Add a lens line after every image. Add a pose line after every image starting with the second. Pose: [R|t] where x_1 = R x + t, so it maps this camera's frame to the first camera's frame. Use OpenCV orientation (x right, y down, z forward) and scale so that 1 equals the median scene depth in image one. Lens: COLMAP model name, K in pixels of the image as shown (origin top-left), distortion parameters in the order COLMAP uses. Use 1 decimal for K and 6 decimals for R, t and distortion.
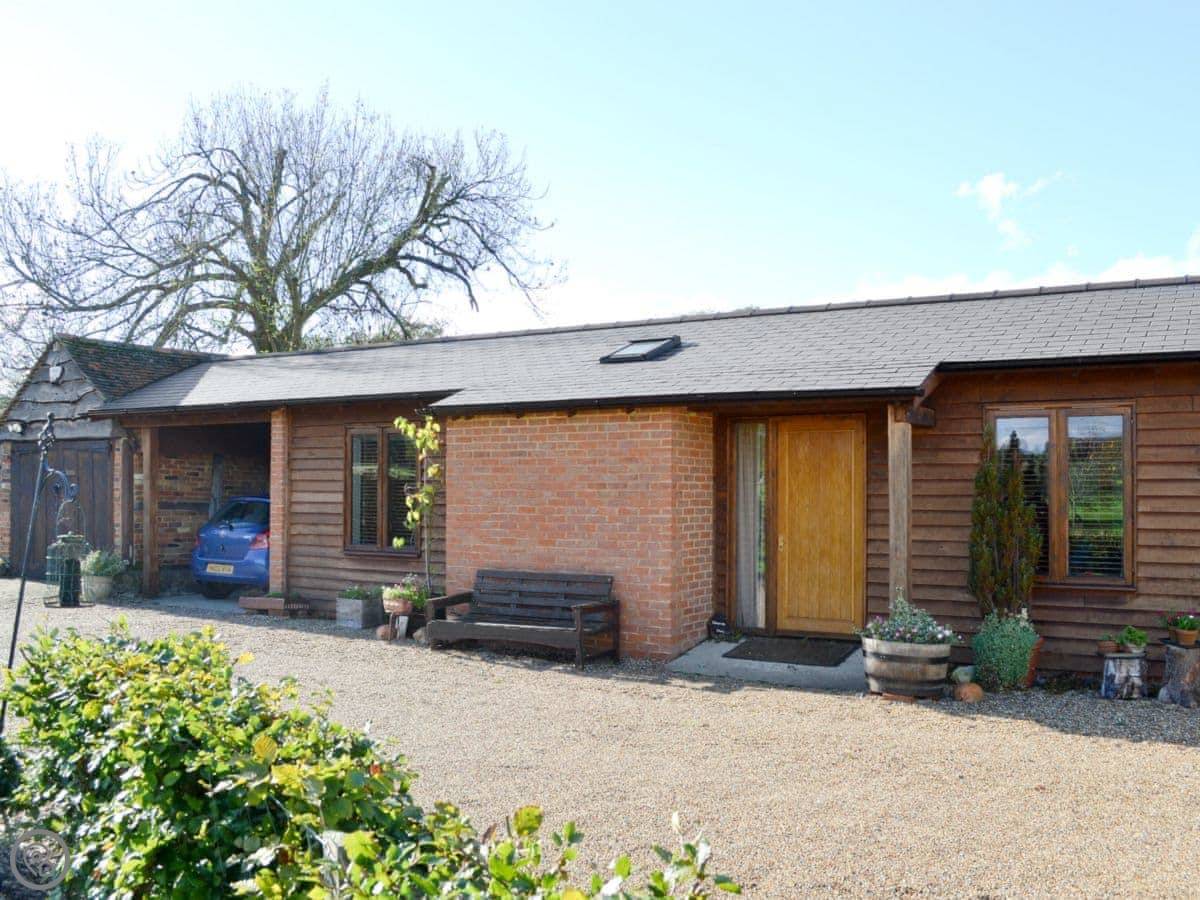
lens RADIAL K [[1097.1, 0, 613.4], [0, 1097.1, 462.5], [0, 0, 1]] dist [-0.063530, -0.008062]
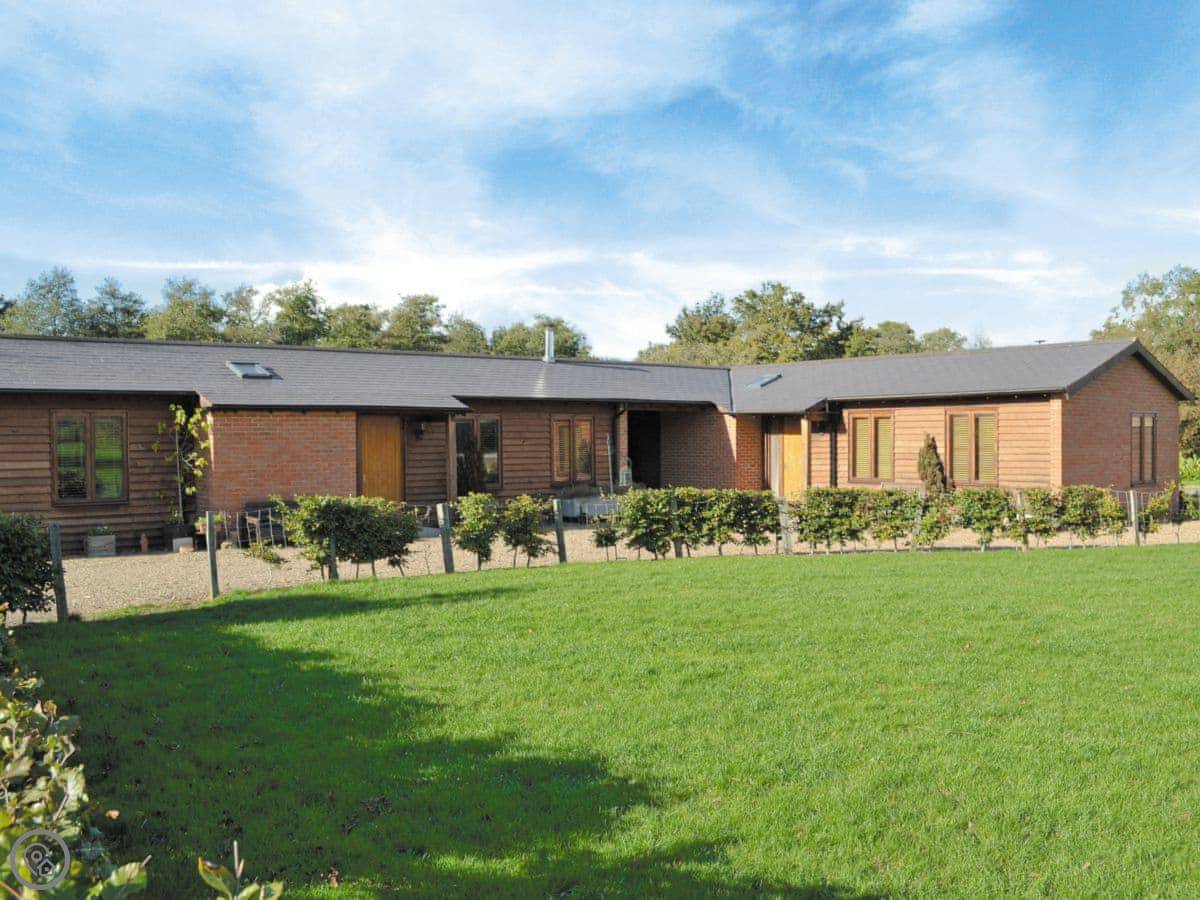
lens RADIAL K [[1140.1, 0, 600.0], [0, 1140.1, 450.0], [0, 0, 1]] dist [-0.047675, 0.004779]
pose [[0.350431, -0.018246, 0.936411, -1.248733], [-0.011695, 0.999647, 0.023855, -0.024889], [-0.936516, -0.019310, 0.350094, -0.097320]]
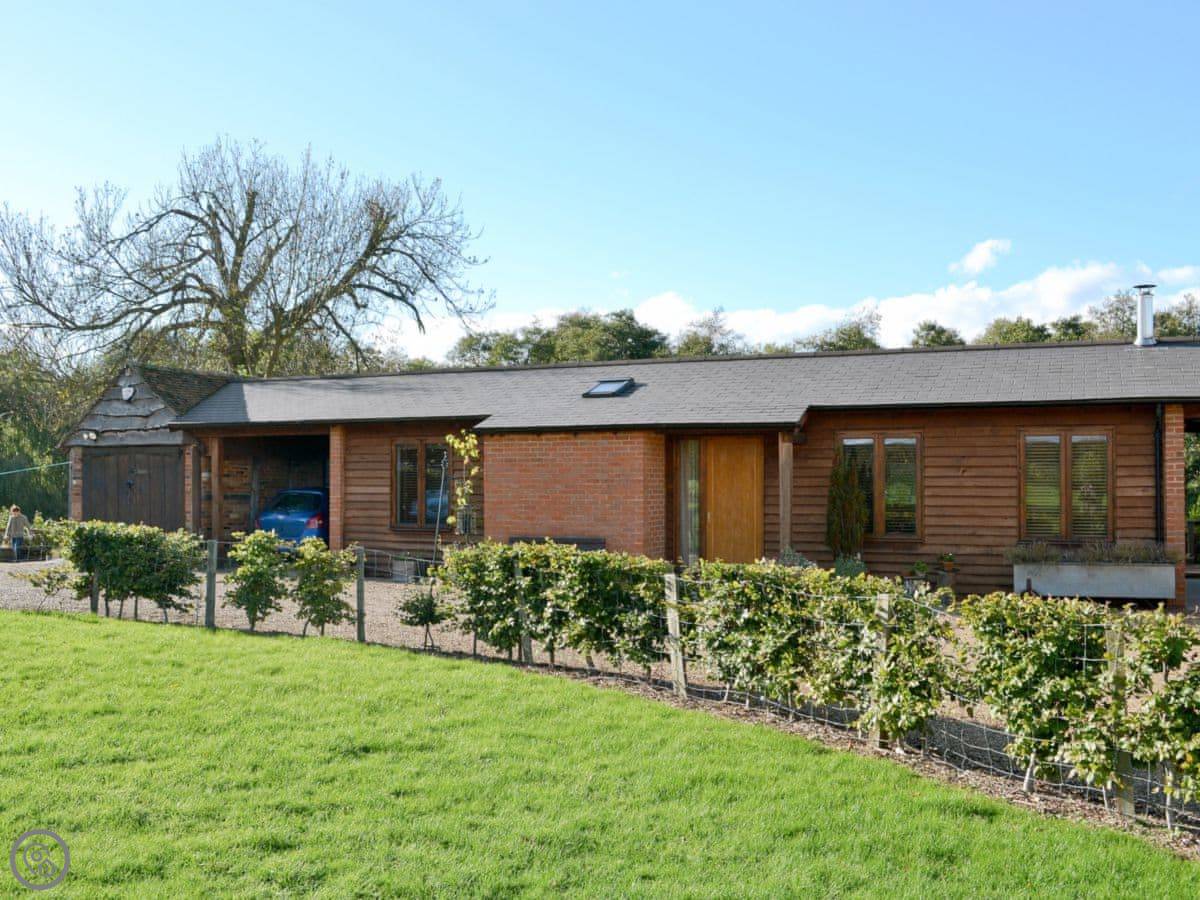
lens RADIAL K [[1140.1, 0, 600.0], [0, 1140.1, 450.0], [0, 0, 1]] dist [-0.047675, 0.004779]
pose [[0.993119, 0.000050, 0.117106, -0.146236], [0.000525, 0.999988, -0.004884, -0.011011], [-0.117105, 0.004912, 0.993107, -0.454774]]
